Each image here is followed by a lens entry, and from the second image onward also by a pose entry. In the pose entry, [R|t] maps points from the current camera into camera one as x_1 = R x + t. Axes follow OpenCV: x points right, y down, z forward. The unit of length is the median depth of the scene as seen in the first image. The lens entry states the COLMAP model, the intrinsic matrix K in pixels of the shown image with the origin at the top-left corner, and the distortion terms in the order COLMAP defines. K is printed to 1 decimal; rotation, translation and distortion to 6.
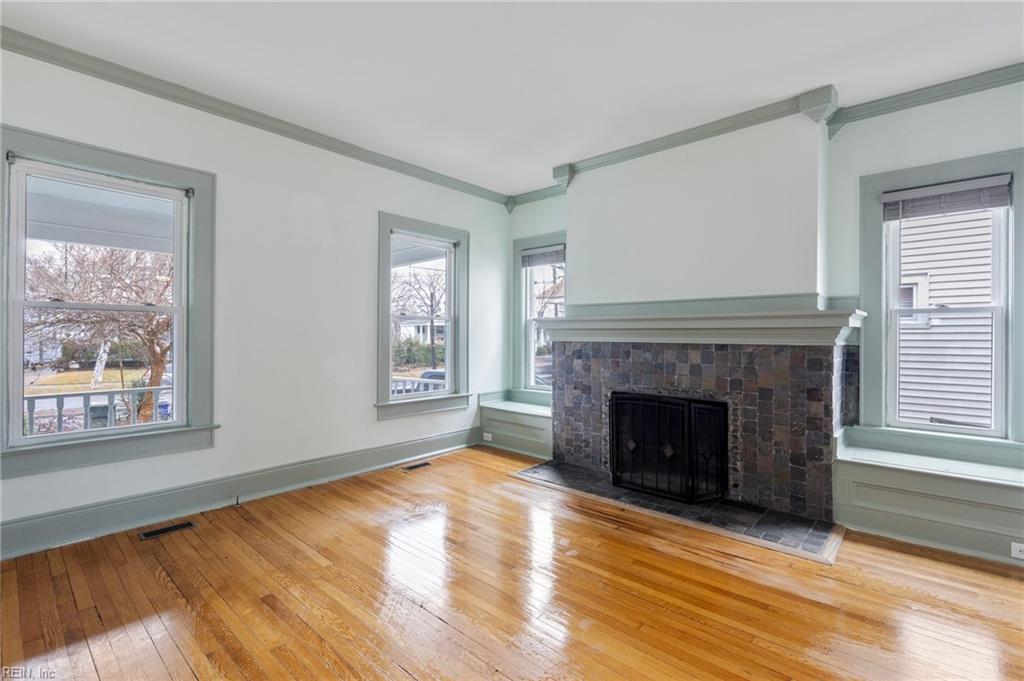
lens RADIAL K [[462.6, 0, 517.6], [0, 462.6, 336.6], [0, 0, 1]] dist [0.004989, -0.000047]
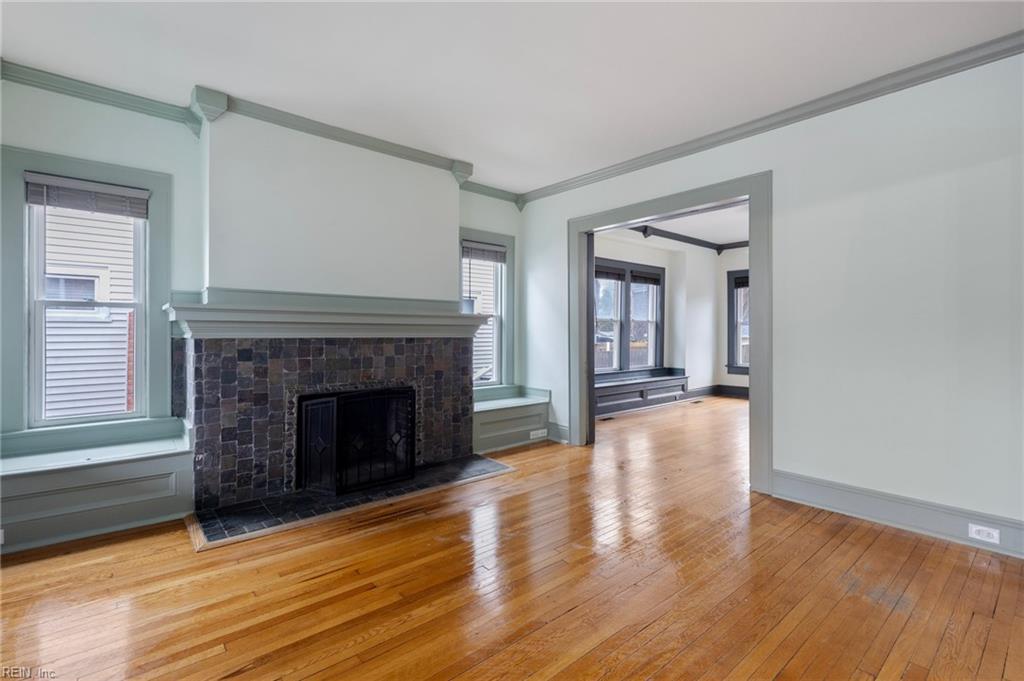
lens RADIAL K [[462.6, 0, 513.0], [0, 462.6, 331.7], [0, 0, 1]] dist [0.004989, -0.000047]
pose [[0.137439, -0.002888, 0.990506, -0.683582], [-0.000747, 0.999995, 0.003020, -0.002966], [-0.990510, -0.001155, 0.137437, 0.566415]]
